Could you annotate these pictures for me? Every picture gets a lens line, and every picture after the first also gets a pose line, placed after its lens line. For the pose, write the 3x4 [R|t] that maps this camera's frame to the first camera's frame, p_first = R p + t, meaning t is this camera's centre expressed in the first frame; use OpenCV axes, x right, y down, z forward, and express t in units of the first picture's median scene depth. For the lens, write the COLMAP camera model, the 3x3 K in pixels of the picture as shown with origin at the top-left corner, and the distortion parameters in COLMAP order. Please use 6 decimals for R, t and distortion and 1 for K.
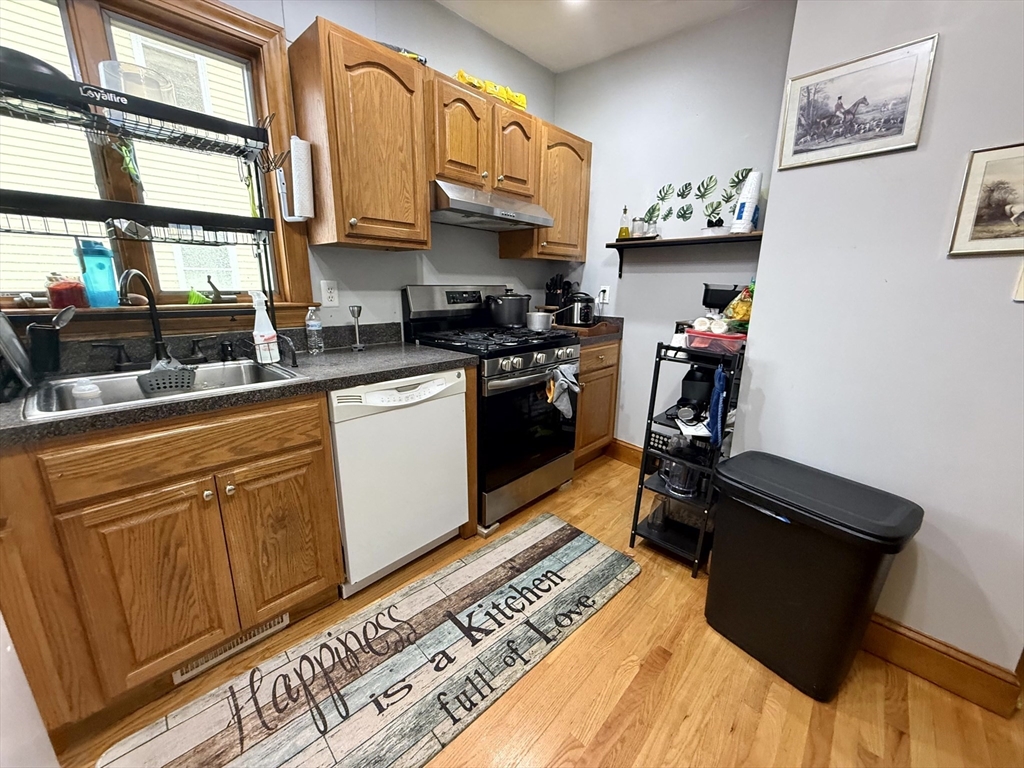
lens RADIAL K [[408.8, 0, 512.0], [0, 408.8, 384.0], [0, 0, 1]] dist [0.000647, 0.000012]
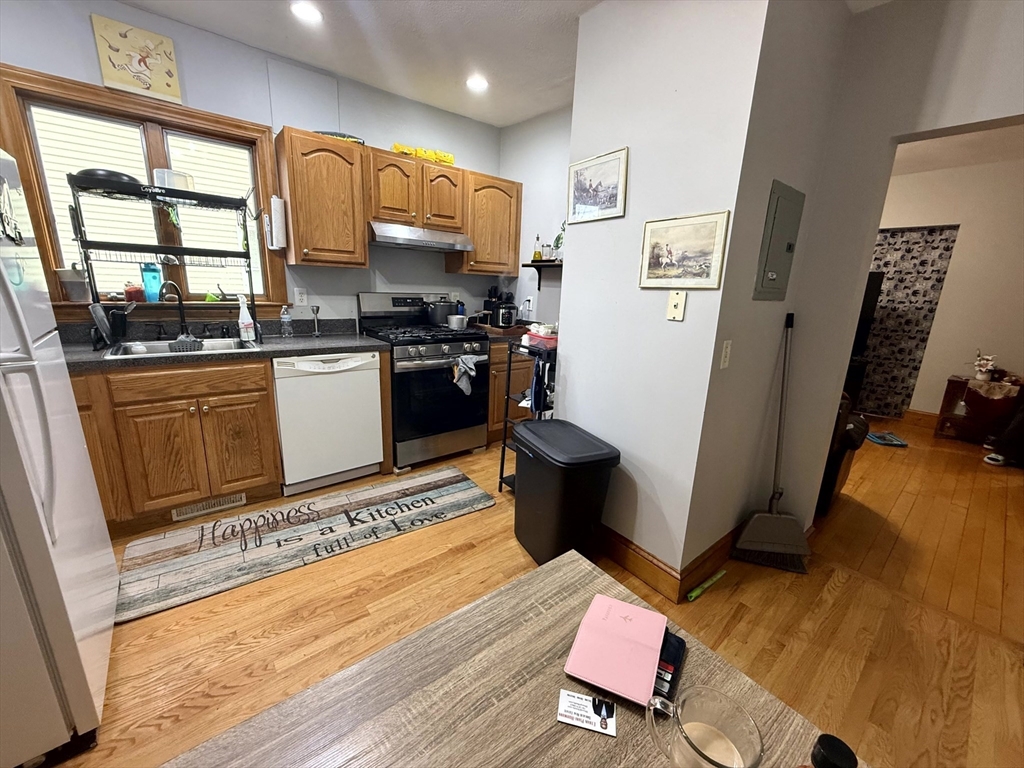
lens RADIAL K [[408.8, 0, 512.0], [0, 408.8, 384.0], [0, 0, 1]] dist [0.000647, 0.000012]
pose [[0.990095, 0.060013, -0.126925, 0.618793], [-0.060688, 0.998156, -0.001455, 0.055989], [0.126604, 0.009143, 0.991911, -0.429919]]
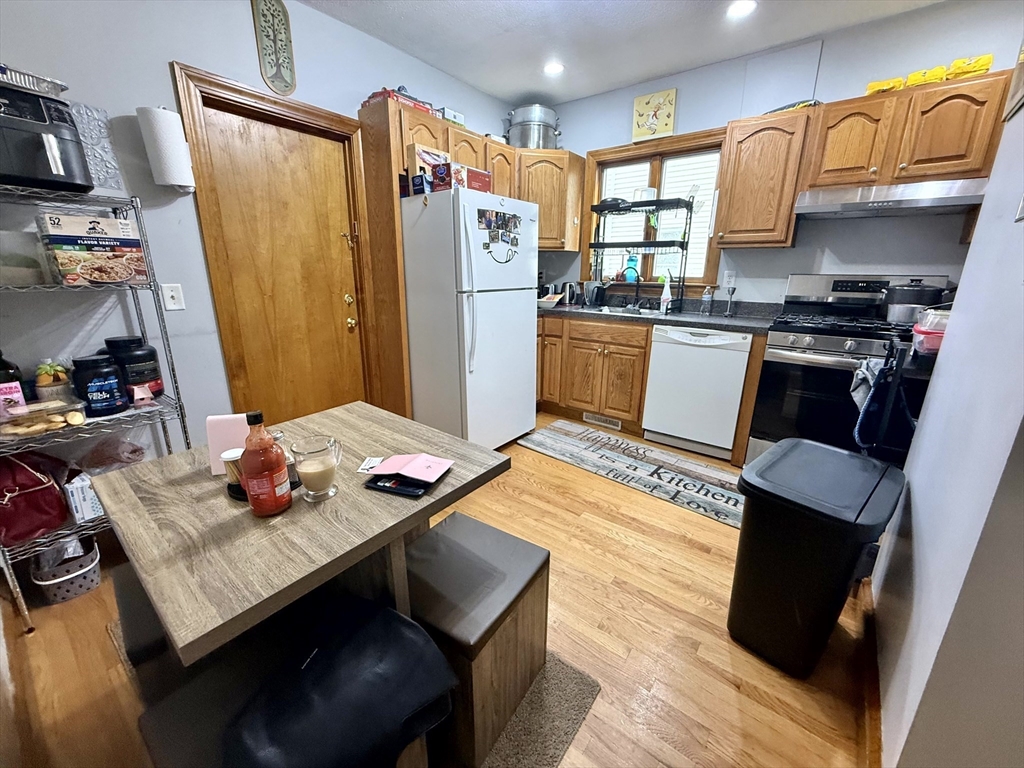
lens RADIAL K [[408.8, 0, 512.0], [0, 408.8, 384.0], [0, 0, 1]] dist [0.000647, 0.000012]
pose [[0.088193, 0.256709, -0.962456, 1.333984], [-0.249663, 0.941077, 0.228129, 0.006738], [0.964308, 0.220170, 0.147087, 0.072422]]
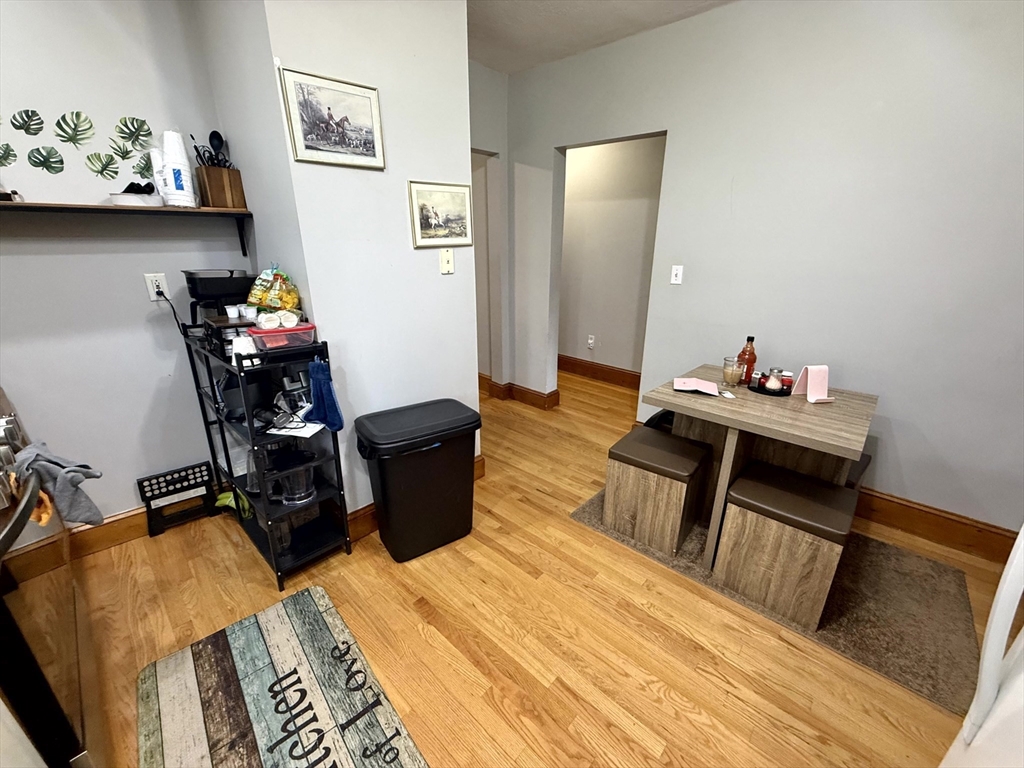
lens RADIAL K [[410.2, 0, 507.6], [0, 410.2, 387.6], [0, 0, 1]] dist [0.000829, -0.000036]
pose [[0.024808, -0.348698, 0.936907, -0.459800], [0.238852, 0.912119, 0.333148, -0.200472], [-0.970739, 0.215517, 0.105916, 0.456774]]
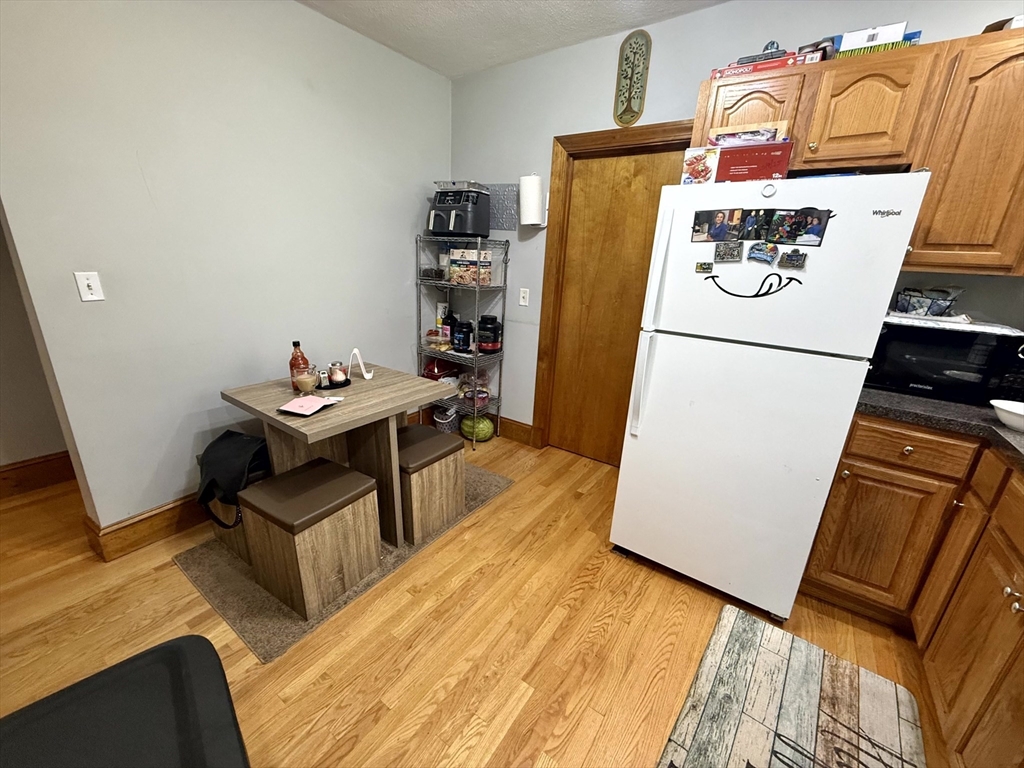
lens RADIAL K [[415.2, 0, 512.0], [0, 415.2, 384.0], [0, 0, 1]] dist [-0.000647, -0.000092]
pose [[-0.990552, -0.023739, -0.135068, 0.313505], [-0.090491, 0.853194, 0.513683, -0.331269], [0.103045, 0.521052, -0.847282, 1.010750]]
